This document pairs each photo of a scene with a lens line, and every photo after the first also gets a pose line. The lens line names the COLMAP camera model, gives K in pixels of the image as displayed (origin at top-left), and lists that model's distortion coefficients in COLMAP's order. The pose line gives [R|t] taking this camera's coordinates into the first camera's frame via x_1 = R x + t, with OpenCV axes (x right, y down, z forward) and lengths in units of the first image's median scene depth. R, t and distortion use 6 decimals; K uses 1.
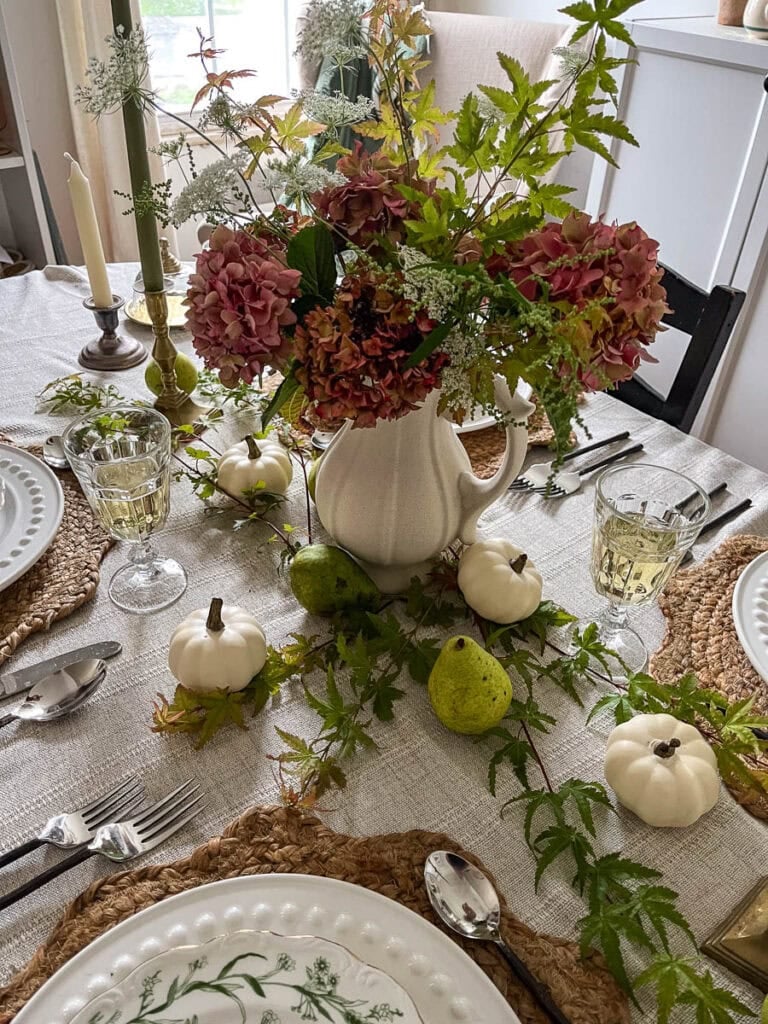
lens RADIAL K [[779.2, 0, 377.8], [0, 779.2, 525.9], [0, 0, 1]] dist [0.052252, -0.076897]
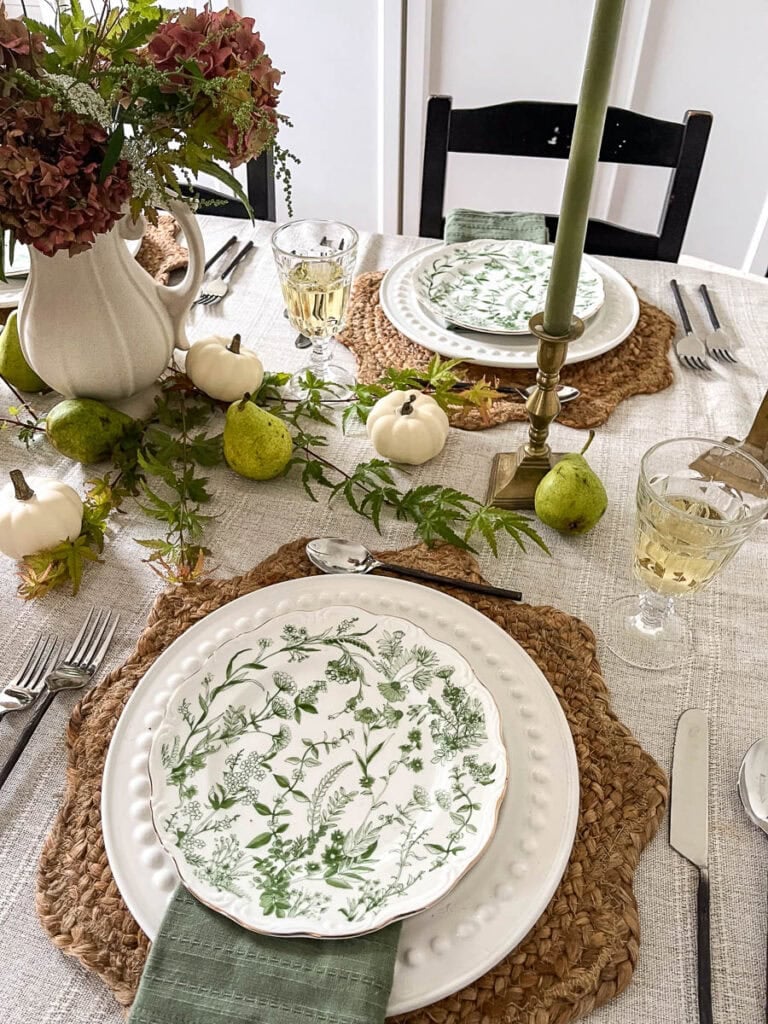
lens RADIAL K [[779.2, 0, 374.6], [0, 779.2, 529.3], [0, 0, 1]] dist [0.052252, -0.076897]
pose [[0.780896, -0.470127, 0.411316, -0.316453], [0.408827, 0.882497, 0.232507, 0.123233], [-0.472293, -0.013406, 0.881340, -0.166550]]
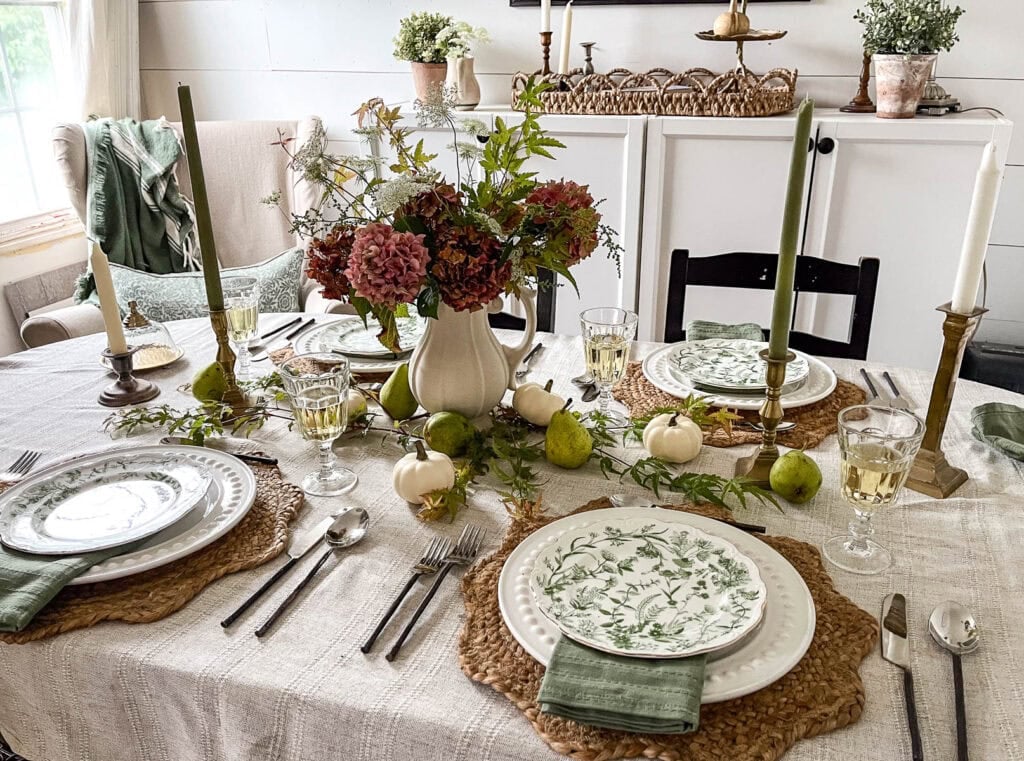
lens RADIAL K [[824.0, 0, 515.5], [0, 824.0, 420.4], [0, 0, 1]] dist [0.026342, -0.015798]
pose [[0.825080, -0.280813, 0.490292, -0.905180], [0.381825, 0.916736, -0.117491, 0.347516], [-0.416476, 0.284146, 0.863602, -0.576159]]
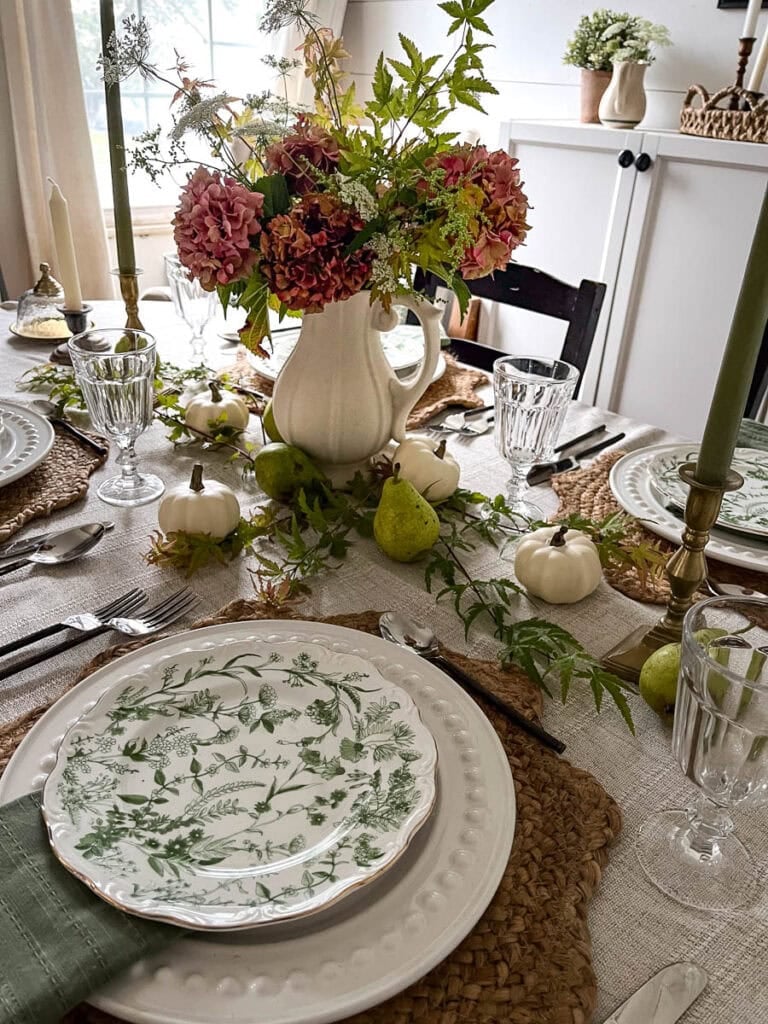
lens RADIAL K [[779.2, 0, 377.7], [0, 779.2, 527.4], [0, 0, 1]] dist [0.052252, -0.076897]
pose [[0.994784, -0.038961, 0.094267, -0.047871], [0.052537, 0.987870, -0.146124, 0.407884], [-0.087430, 0.150314, 0.984765, -0.233444]]
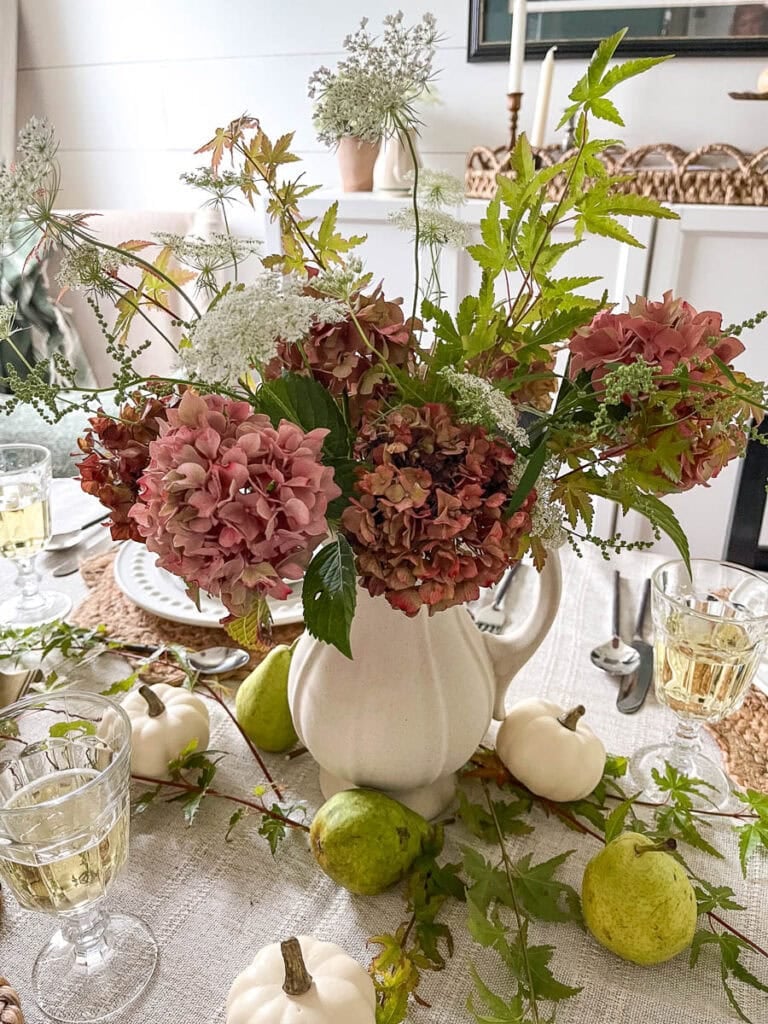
lens RADIAL K [[779.2, 0, 379.2], [0, 779.2, 523.9], [0, 0, 1]] dist [0.052252, -0.076897]
pose [[0.864165, -0.251841, 0.435656, -0.357133], [0.337458, 0.932255, -0.130469, -0.123535], [-0.373285, 0.259762, 0.890608, 0.333829]]
